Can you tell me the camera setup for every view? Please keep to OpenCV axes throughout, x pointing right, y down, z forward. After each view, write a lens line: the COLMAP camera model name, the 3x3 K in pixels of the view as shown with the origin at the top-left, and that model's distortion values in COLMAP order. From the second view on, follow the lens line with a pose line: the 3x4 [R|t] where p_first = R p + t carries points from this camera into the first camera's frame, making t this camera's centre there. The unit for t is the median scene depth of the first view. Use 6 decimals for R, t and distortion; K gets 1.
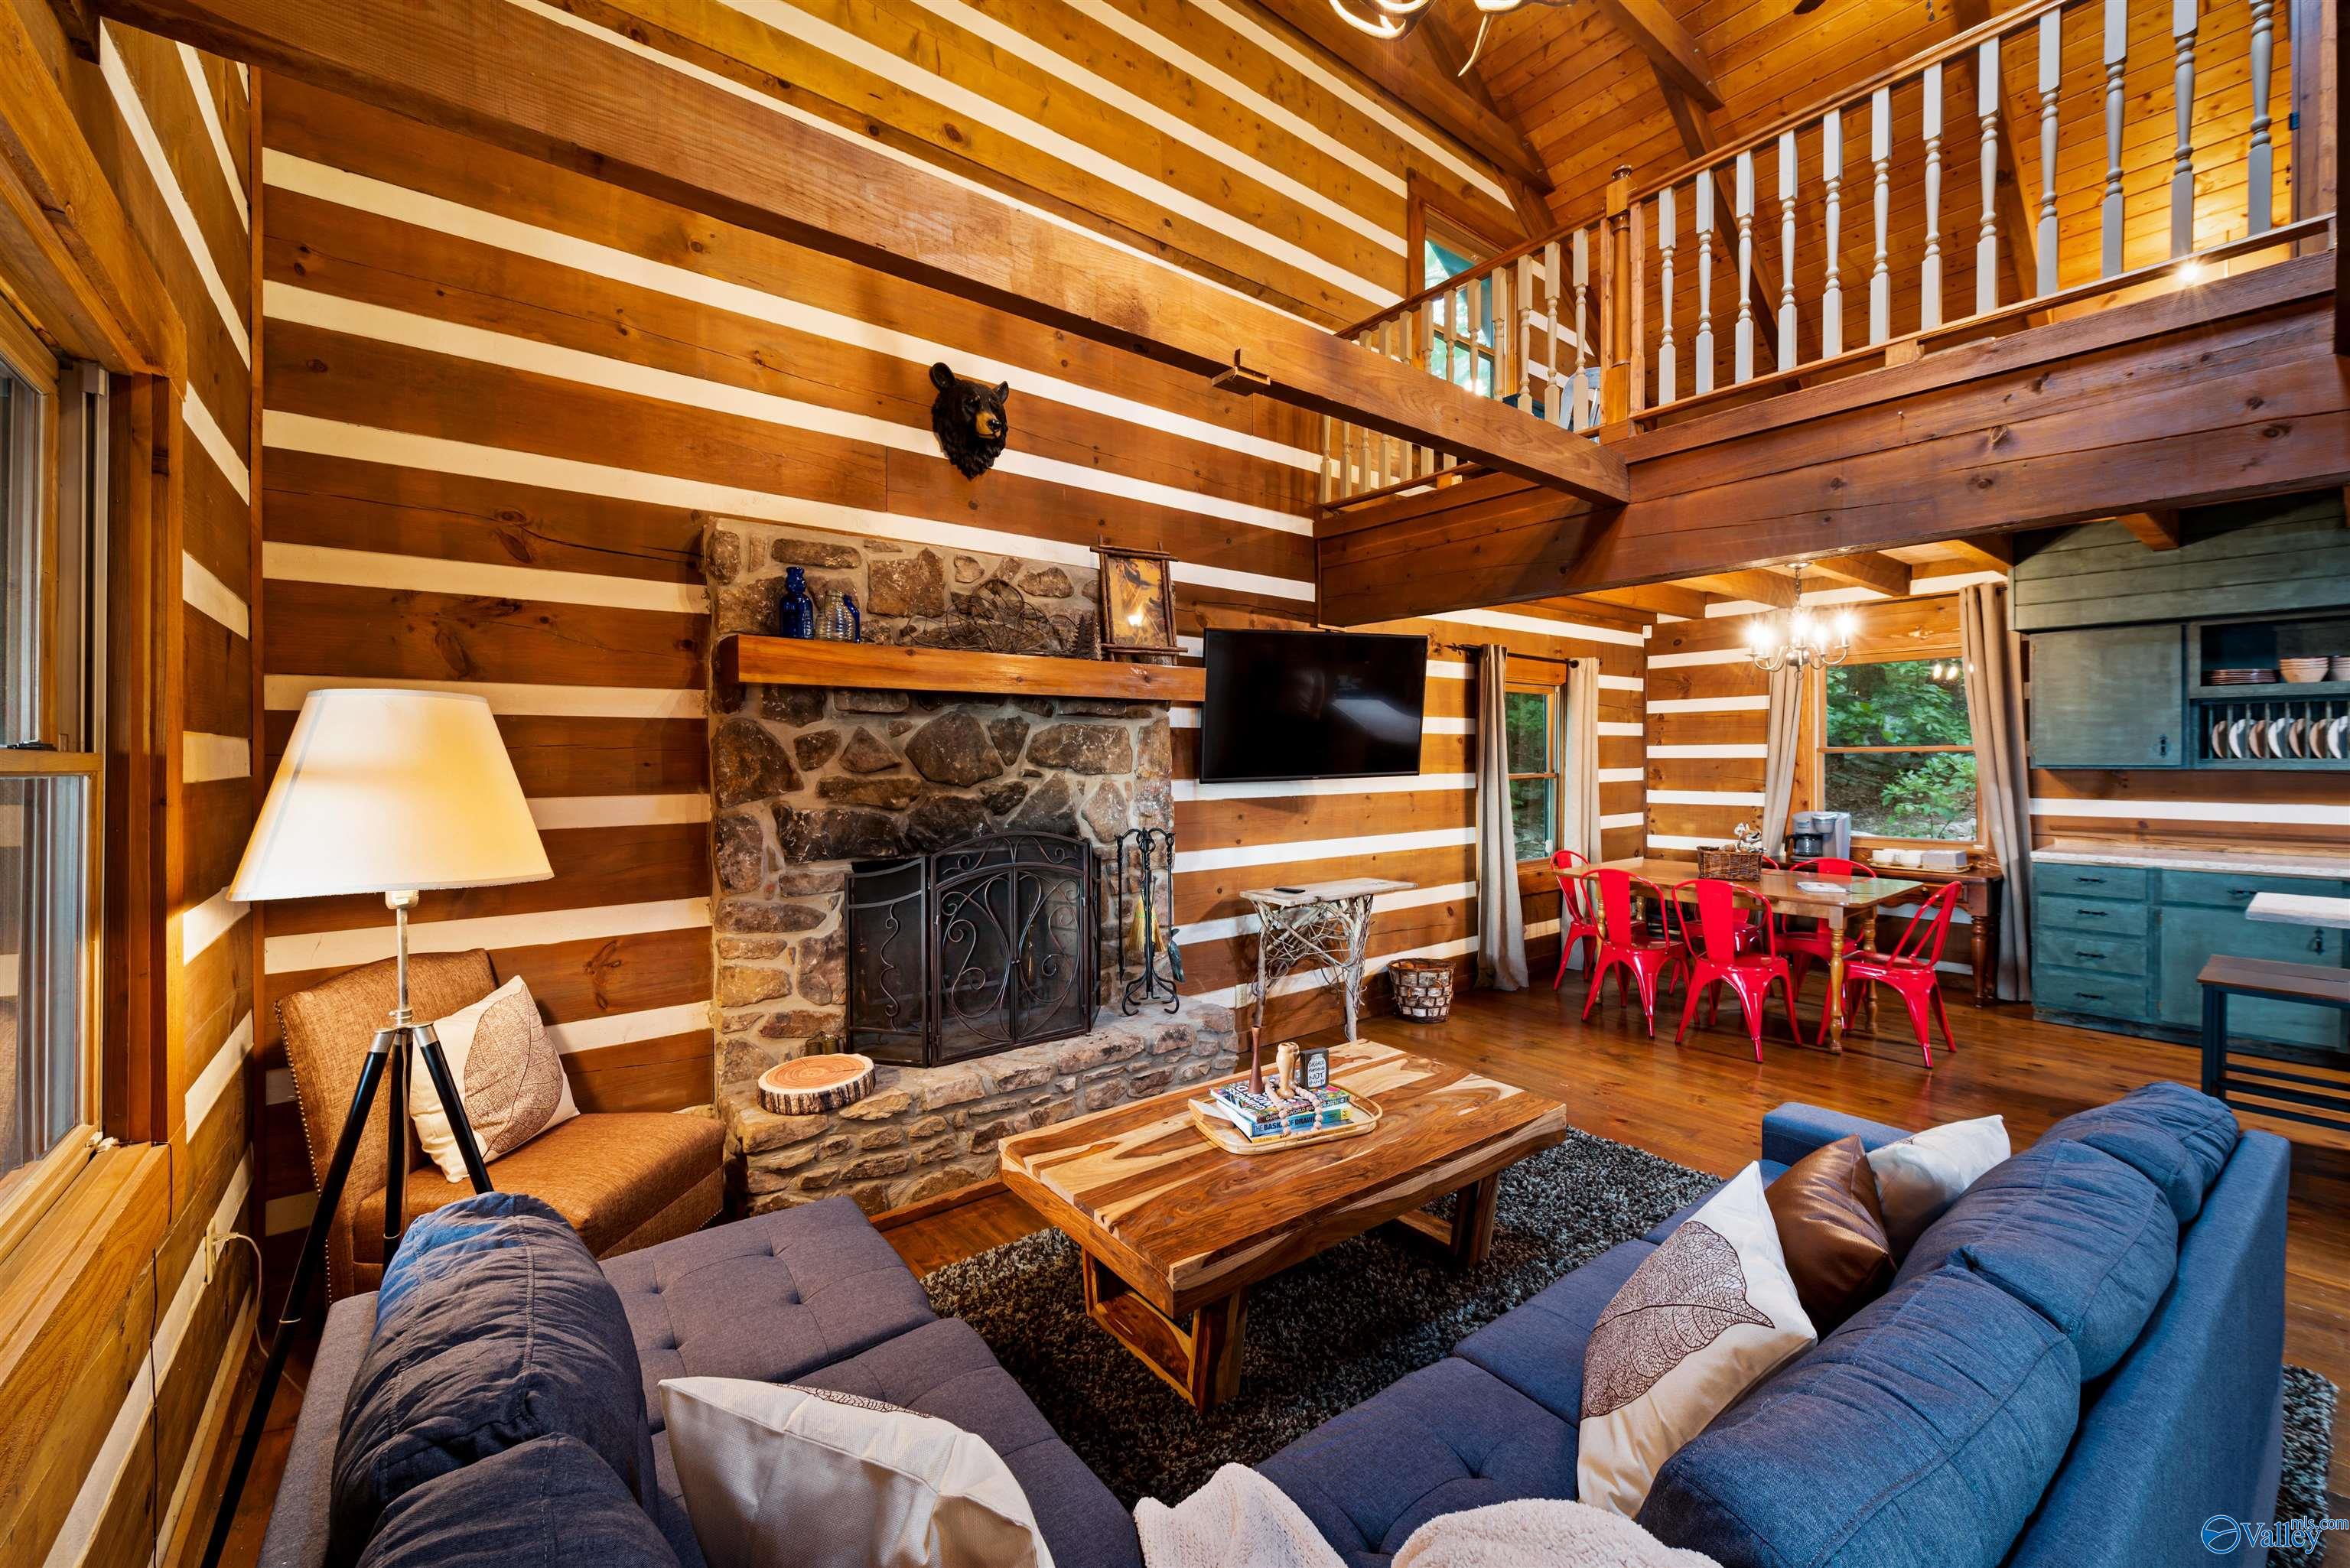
lens RADIAL K [[917.8, 0, 1183.7], [0, 917.8, 773.3], [0, 0, 1]] dist [0.006075, -0.002783]
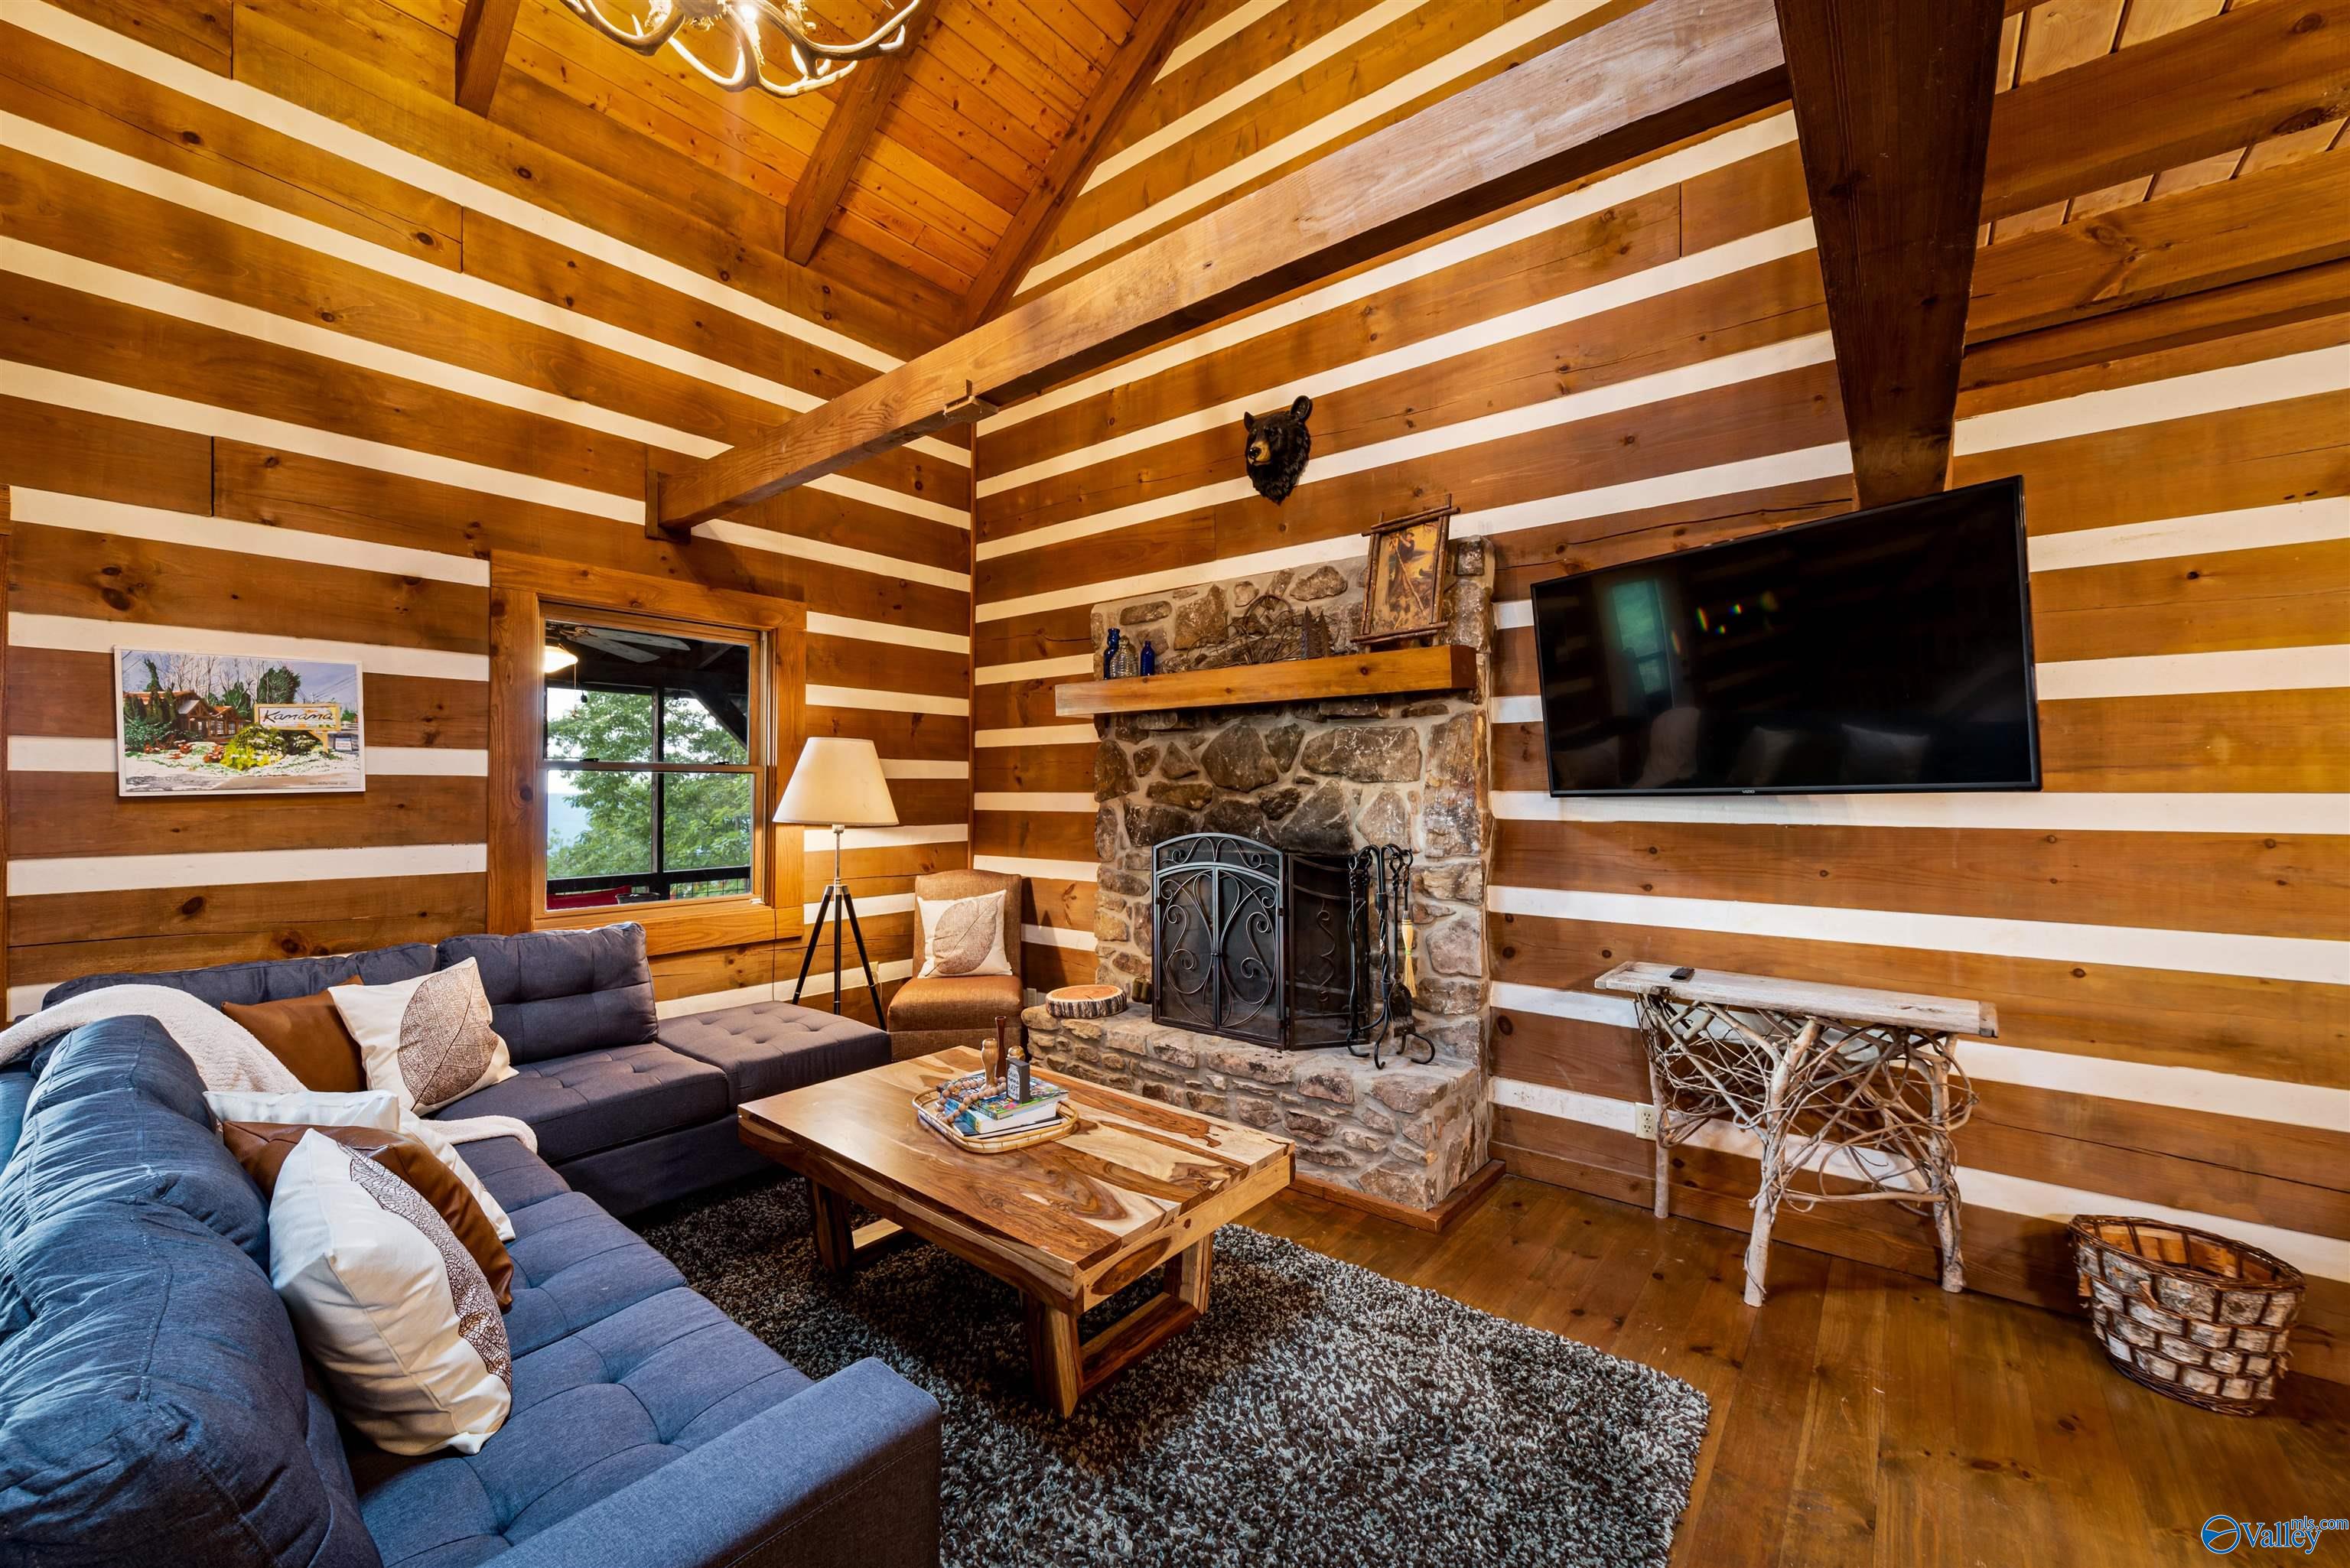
lens RADIAL K [[917.8, 0, 1190.9], [0, 917.8, 785.3], [0, 0, 1]] dist [0.006075, -0.002783]
pose [[0.236892, 0.003927, -0.971528, 0.748189], [-0.013883, 0.999903, 0.000656, 0.006143], [0.971437, 0.013332, 0.236924, 0.628251]]
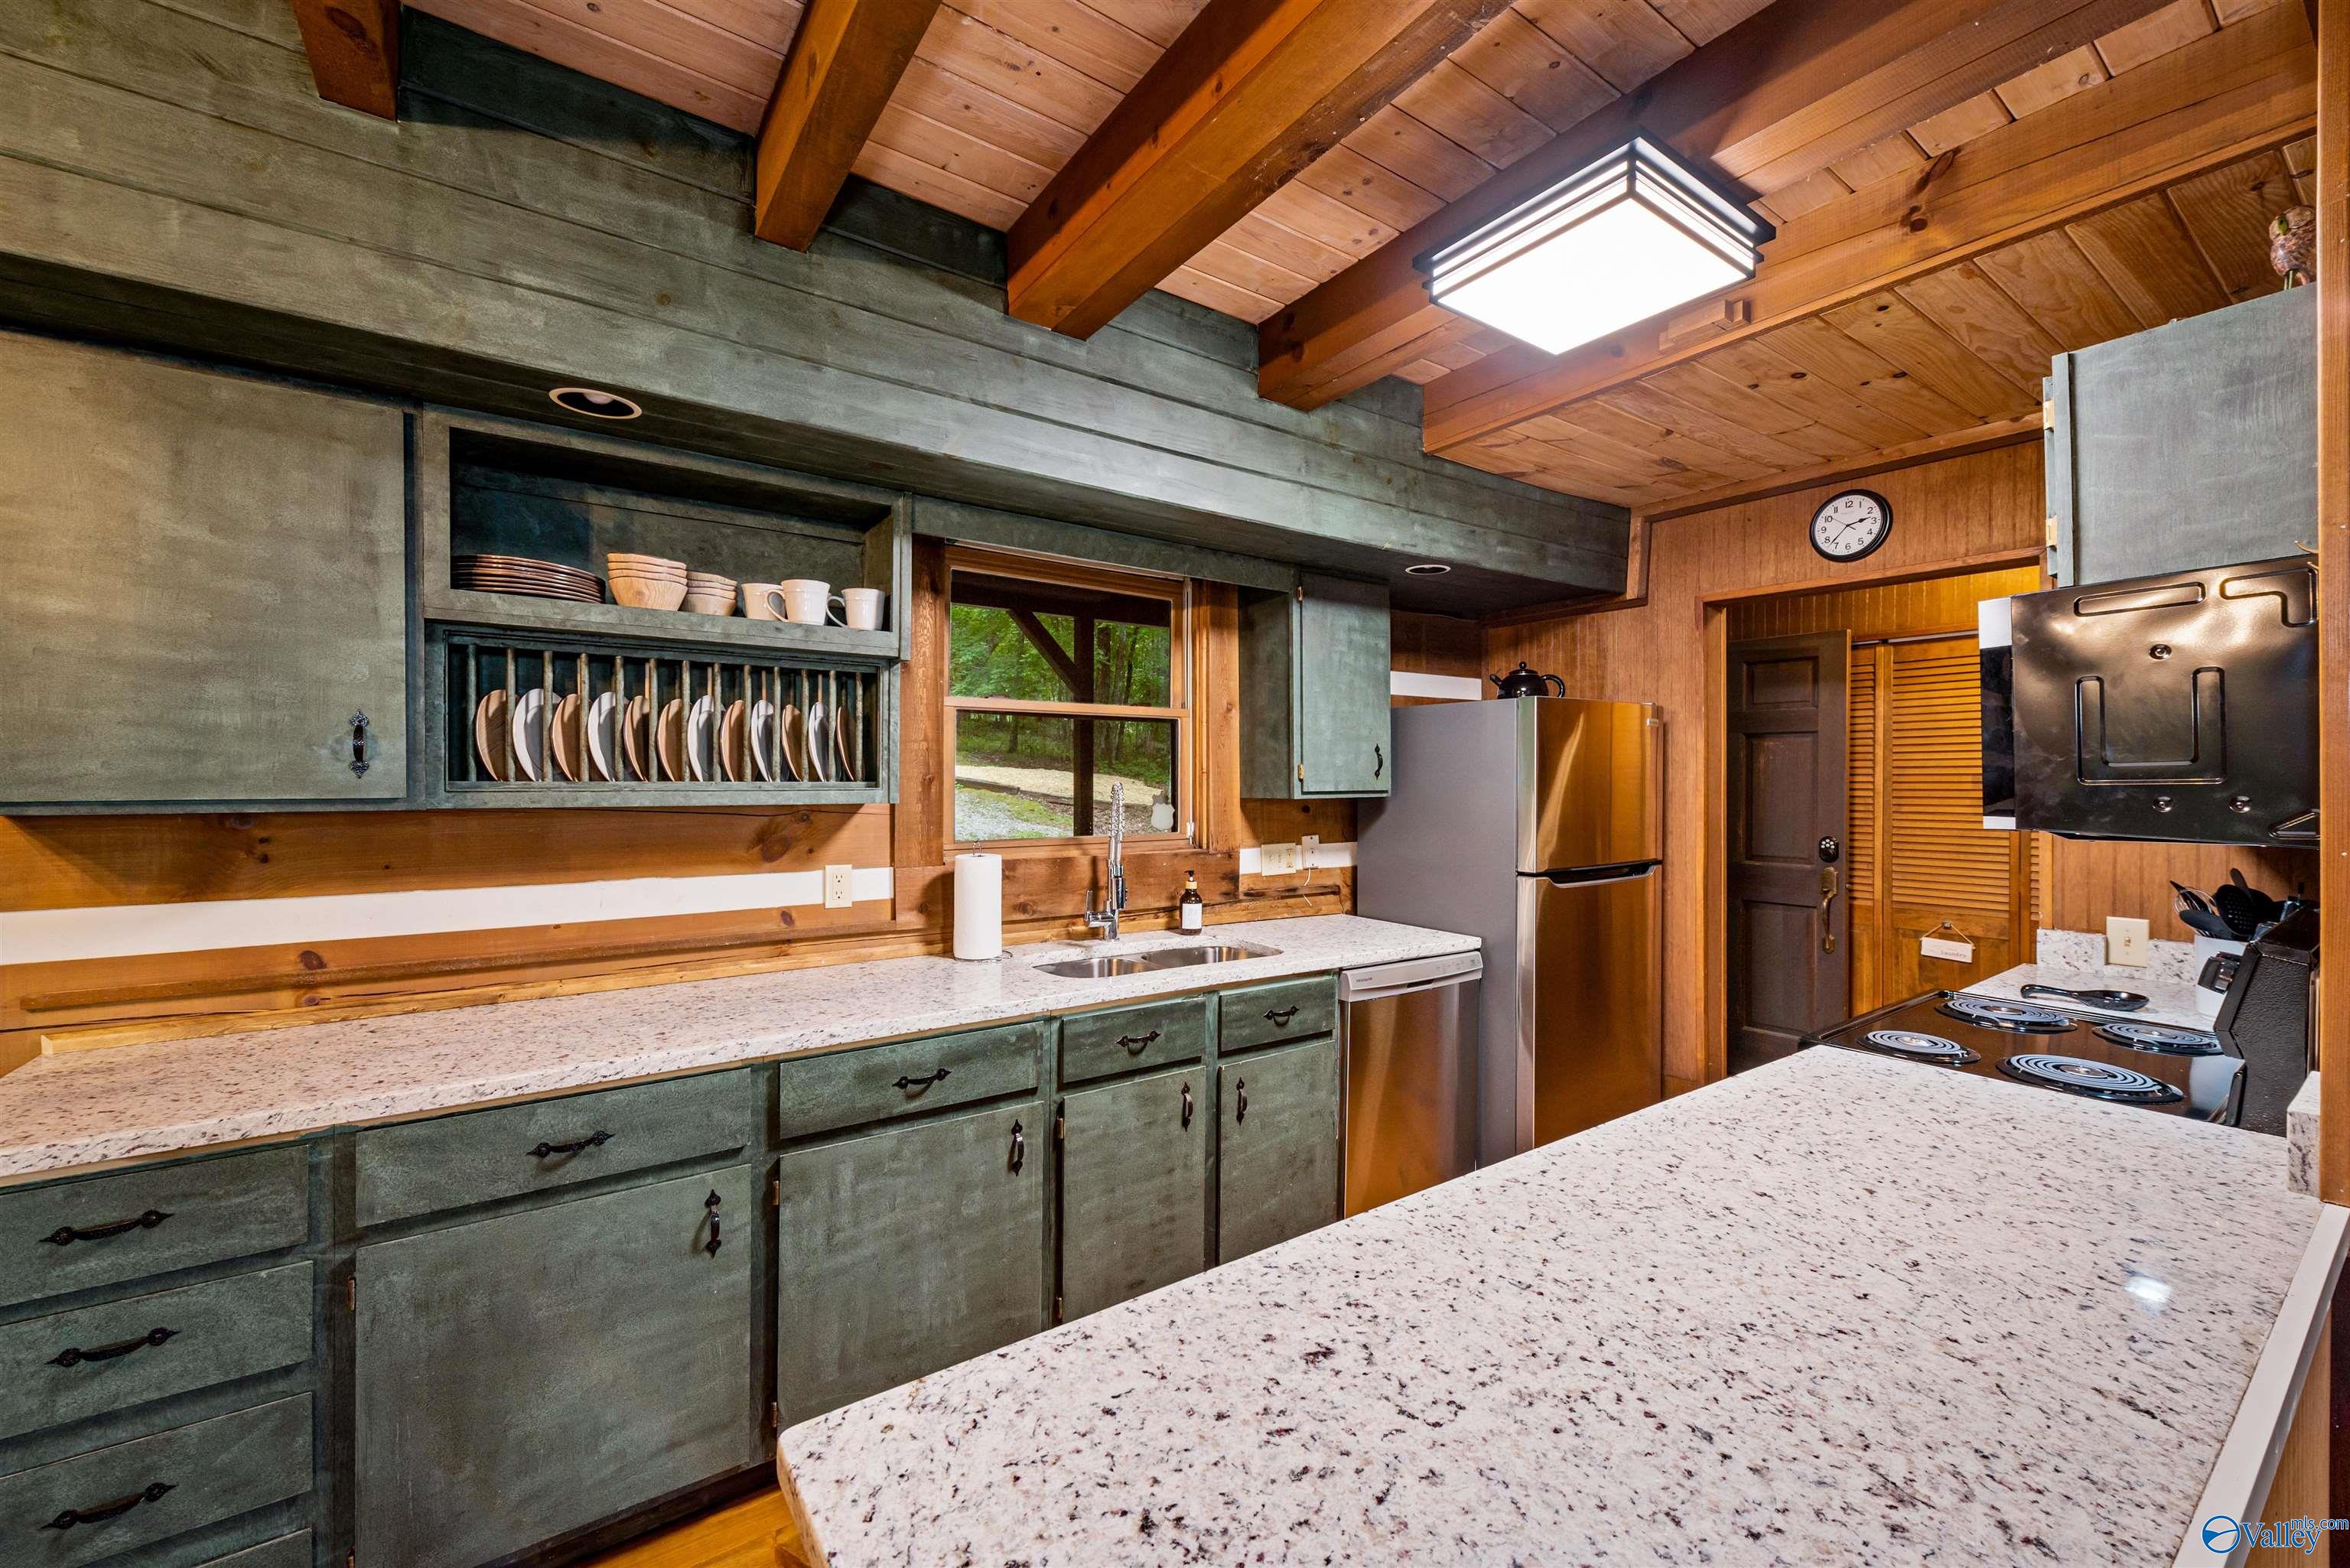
lens RADIAL K [[917.8, 0, 1195.0], [0, 917.8, 782.0], [0, 0, 1]] dist [0.006075, -0.002783]
pose [[0.040131, 0.007707, 0.999165, 0.895506], [0.018221, 0.999798, -0.008443, -0.007560], [-0.999028, 0.018544, 0.039983, 0.824222]]
